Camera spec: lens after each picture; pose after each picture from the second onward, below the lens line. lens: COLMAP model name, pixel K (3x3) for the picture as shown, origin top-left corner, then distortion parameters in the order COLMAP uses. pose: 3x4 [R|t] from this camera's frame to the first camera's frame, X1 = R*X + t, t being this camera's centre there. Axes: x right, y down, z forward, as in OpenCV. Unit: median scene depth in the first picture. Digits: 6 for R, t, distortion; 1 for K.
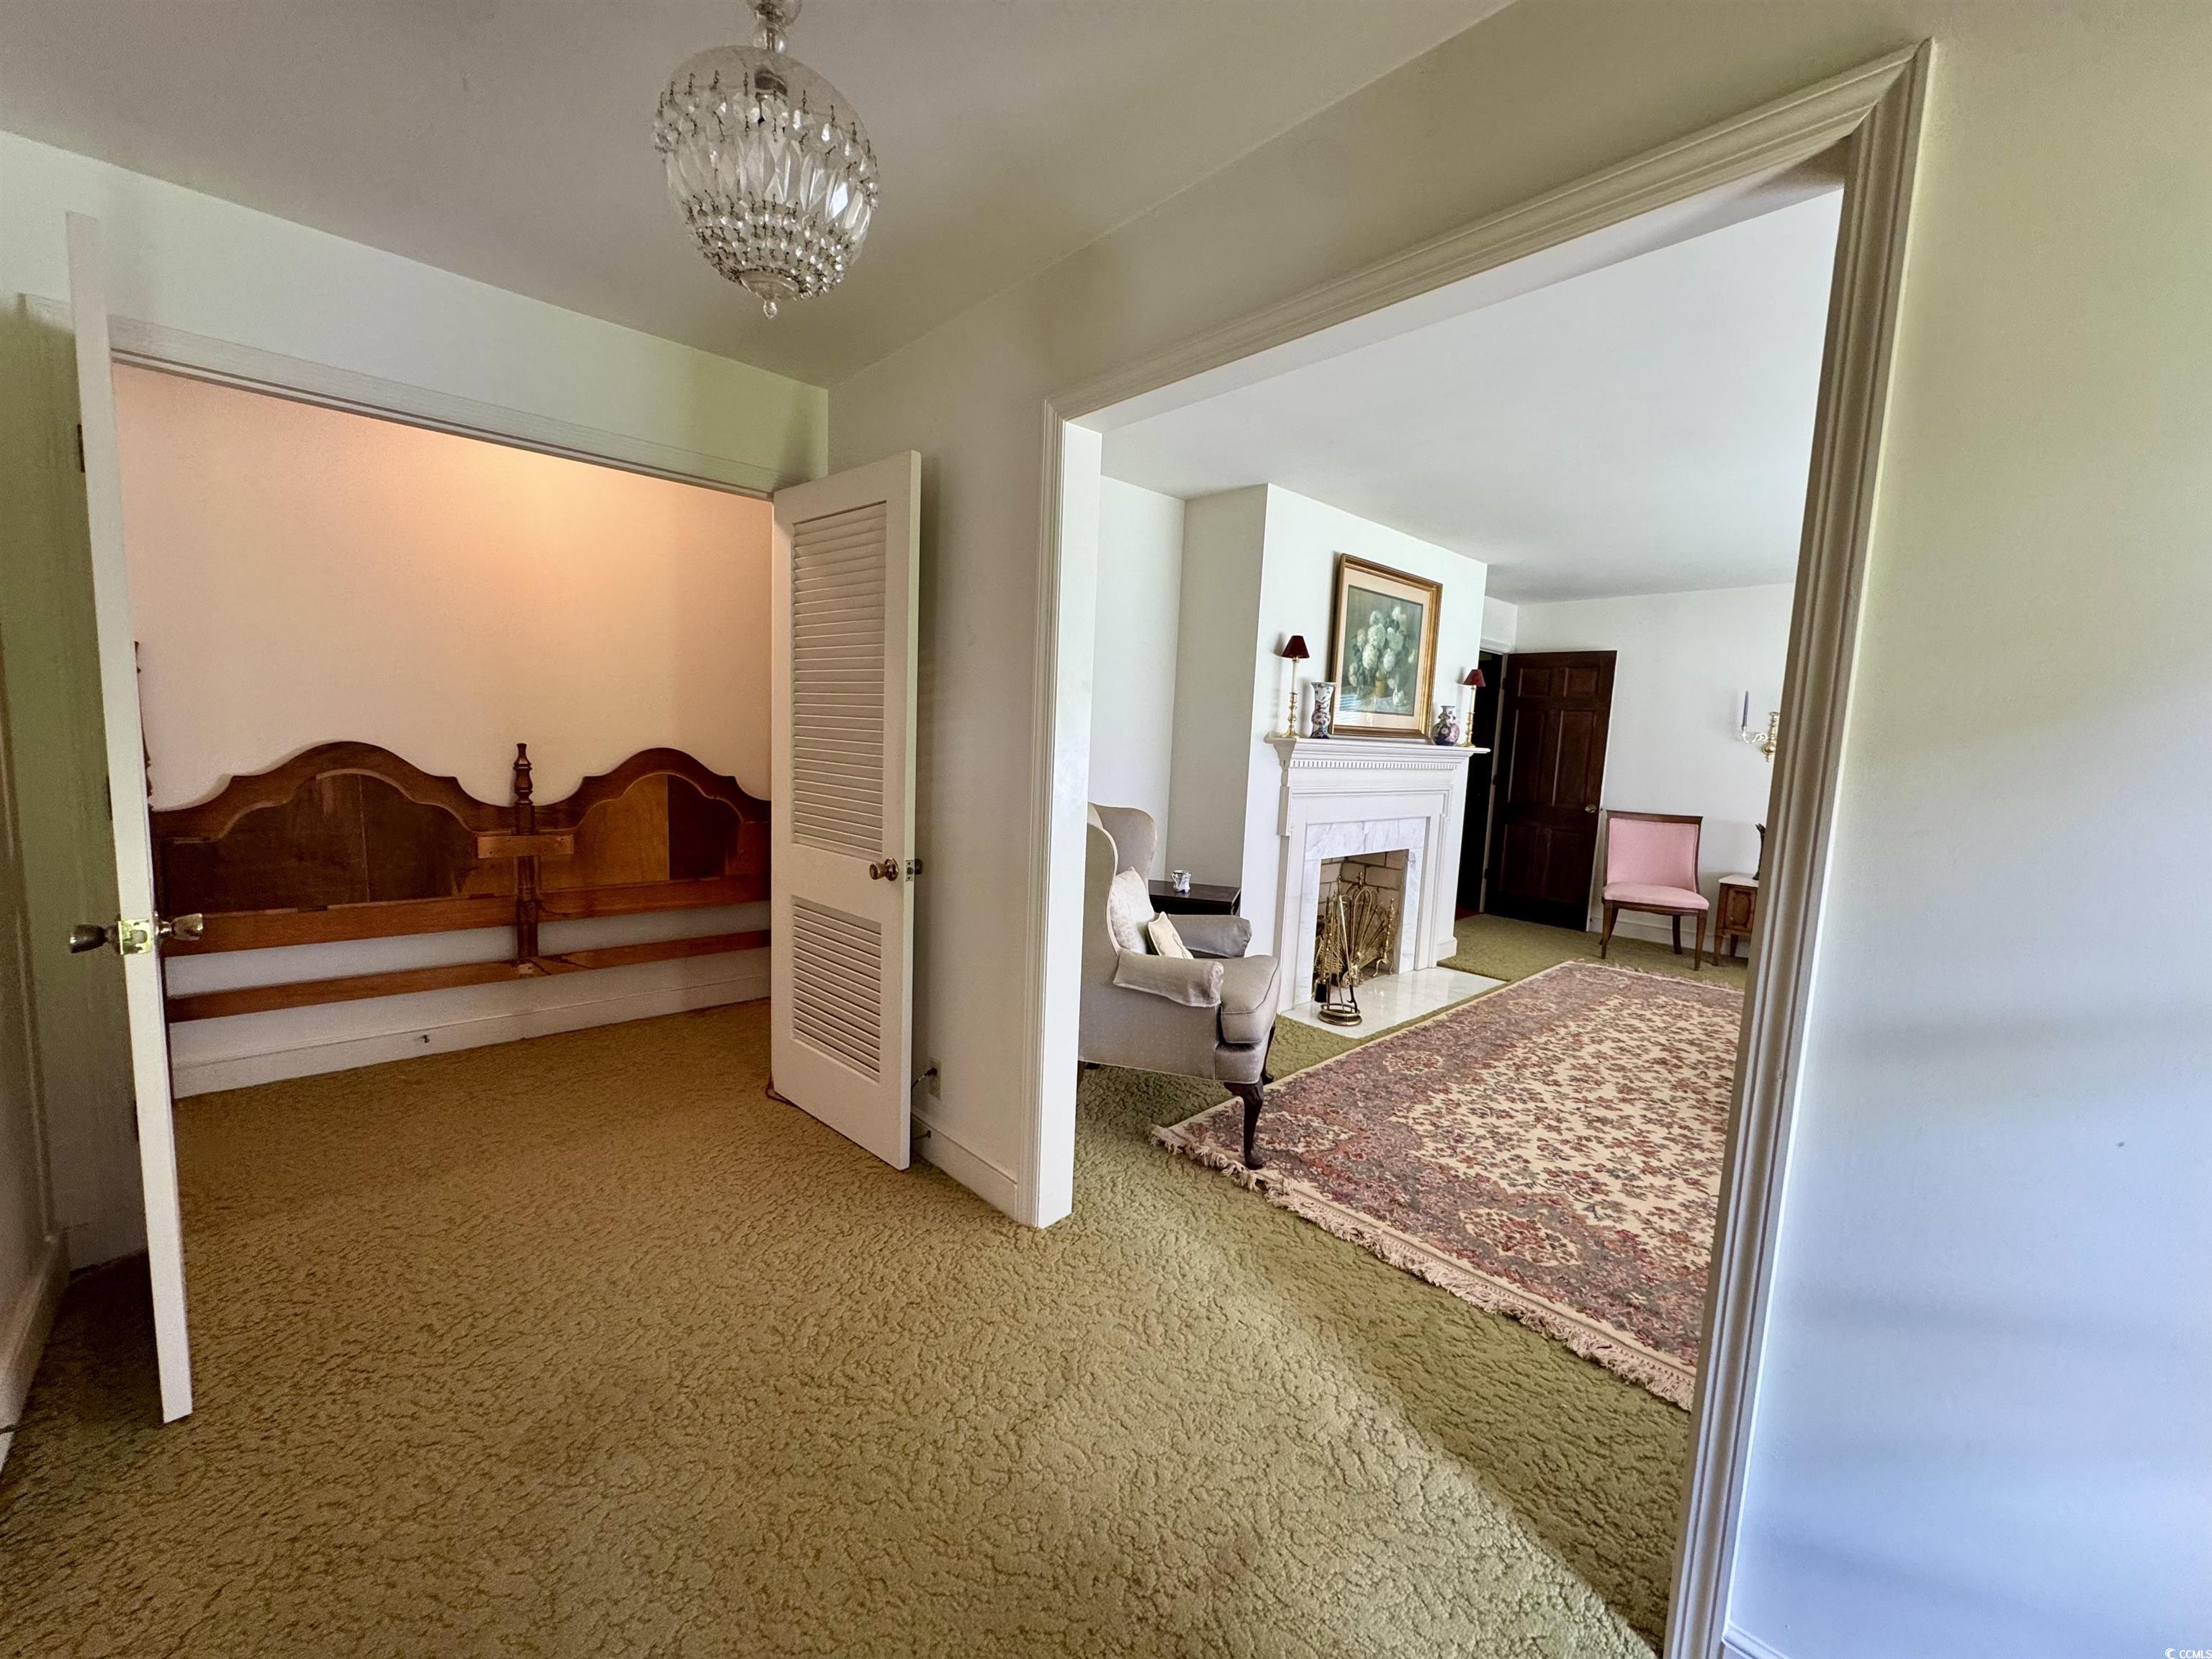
lens RADIAL K [[879.1, 0, 1106.0], [0, 879.1, 829.5], [0, 0, 1]] dist [0.000157, -0.000567]
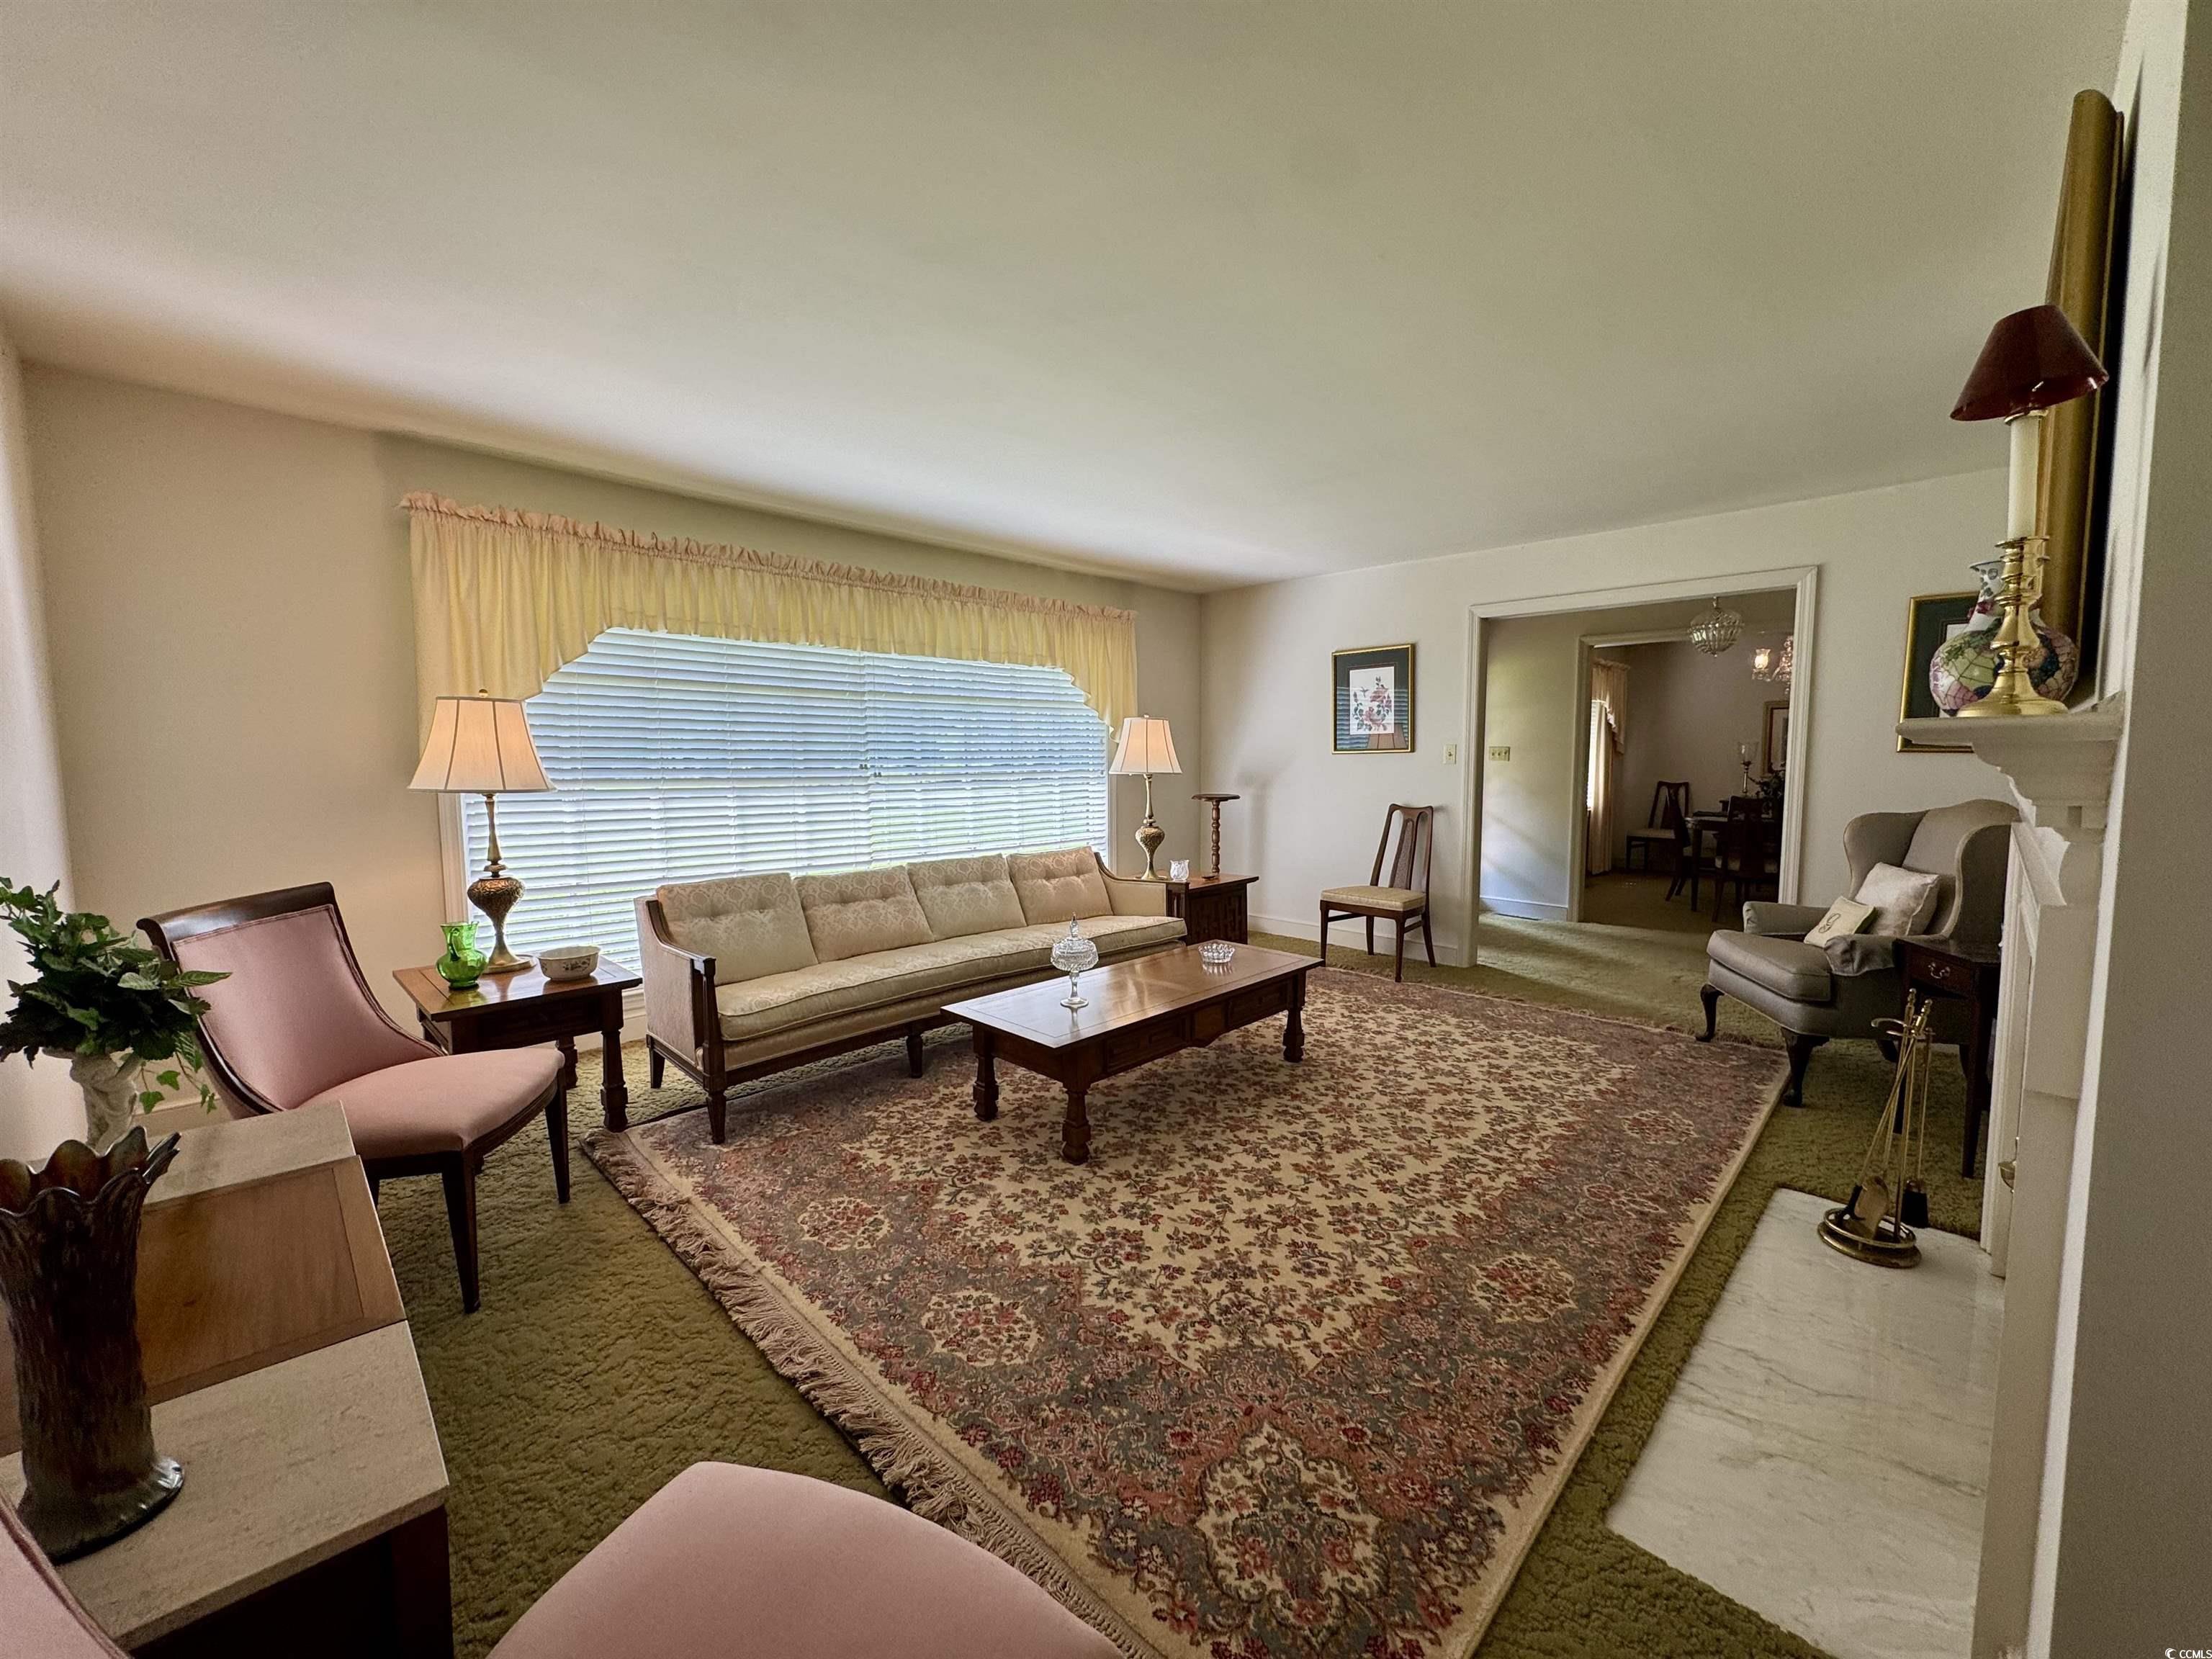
lens RADIAL K [[879.1, 0, 1106.0], [0, 879.1, 829.5], [0, 0, 1]] dist [0.000157, -0.000567]
pose [[-0.998732, -0.036391, -0.034778, 0.917502], [-0.042357, 0.980868, 0.190009, -0.143529], [0.027198, 0.191241, -0.981166, 1.764876]]
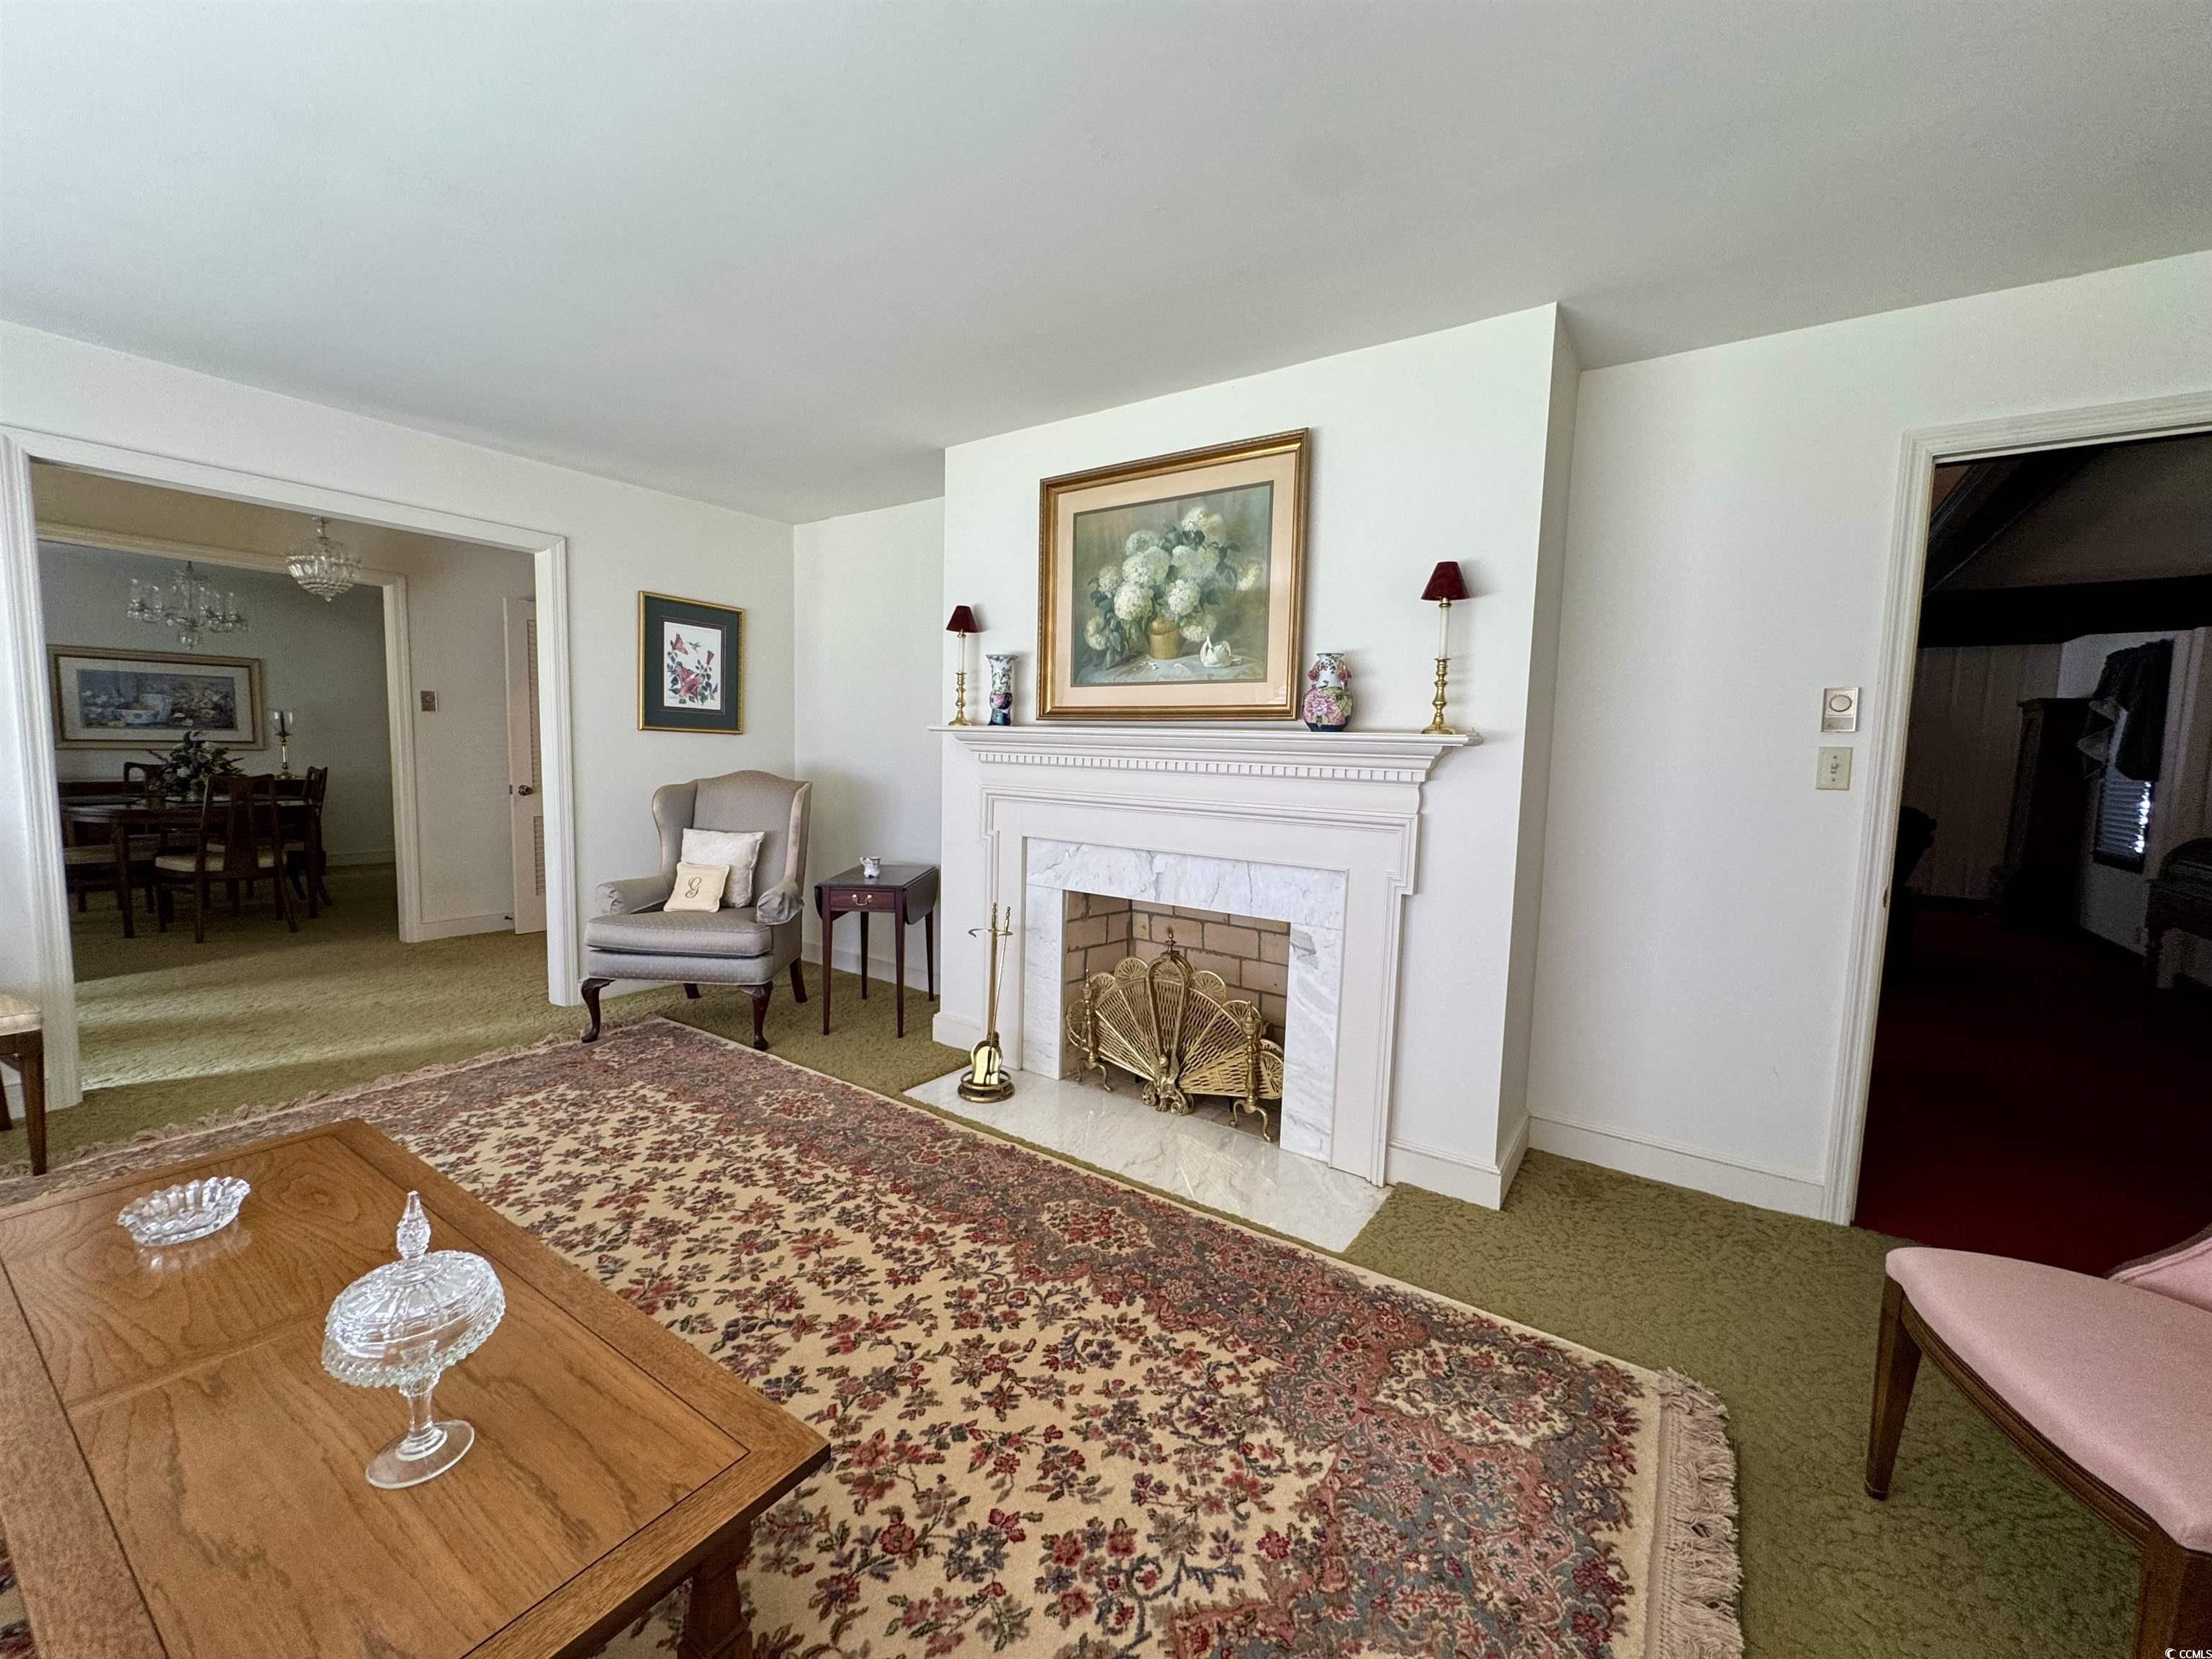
lens RADIAL K [[879.1, 0, 1106.0], [0, 879.1, 829.5], [0, 0, 1]] dist [0.000157, -0.000567]
pose [[0.207013, 0.054654, -0.976810, 1.222585], [-0.125001, 0.991733, 0.028997, -0.053042], [0.970320, 0.116100, 0.212134, 1.095196]]
